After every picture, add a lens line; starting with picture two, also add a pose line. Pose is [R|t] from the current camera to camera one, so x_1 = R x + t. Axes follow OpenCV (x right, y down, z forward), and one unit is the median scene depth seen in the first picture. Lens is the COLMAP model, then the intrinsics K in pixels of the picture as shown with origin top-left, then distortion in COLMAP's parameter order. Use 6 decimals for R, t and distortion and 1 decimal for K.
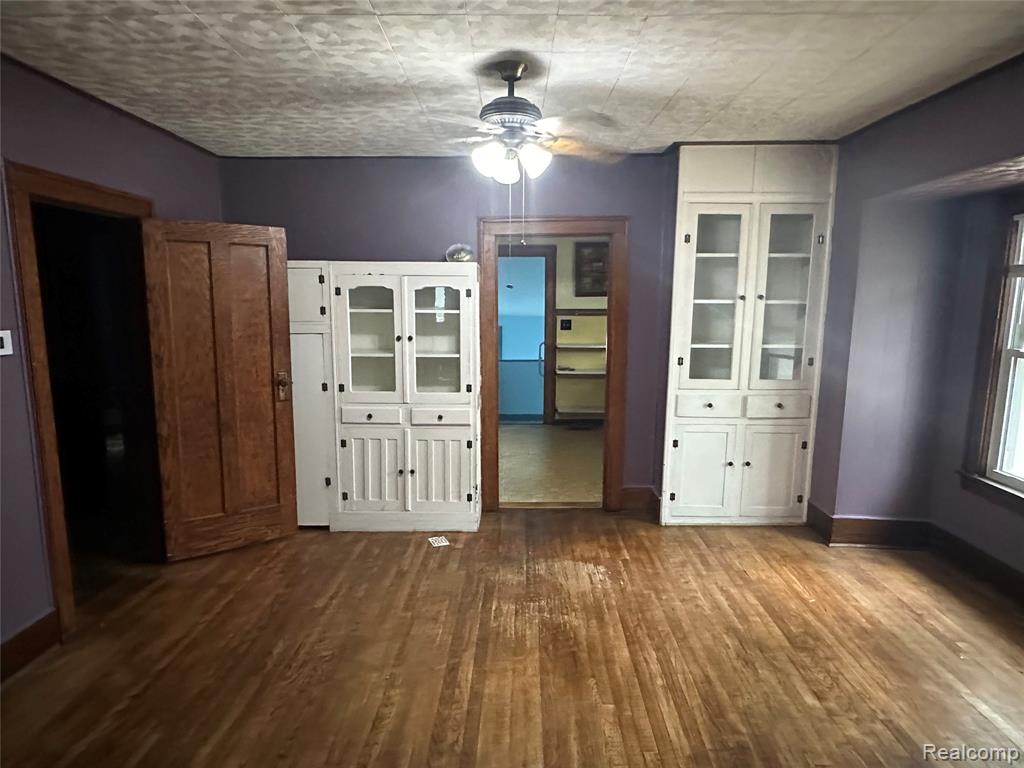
lens RADIAL K [[613.8, 0, 513.3], [0, 613.8, 387.2], [0, 0, 1]] dist [0.007354, 0.000756]
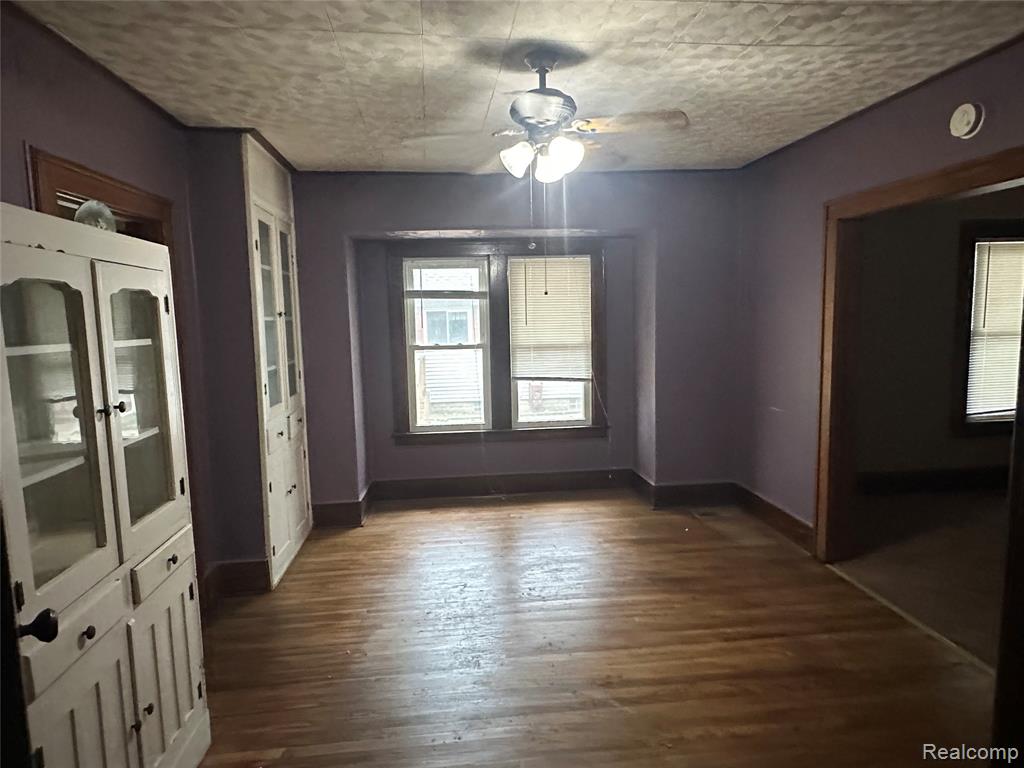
lens RADIAL K [[613.8, 0, 511.6], [0, 613.8, 383.6], [0, 0, 1]] dist [0.007354, 0.000756]
pose [[-0.108682, -0.111704, 0.987780, -0.662074], [0.169397, 0.977052, 0.129129, -0.111513], [-0.979537, 0.181361, -0.087266, 0.819406]]
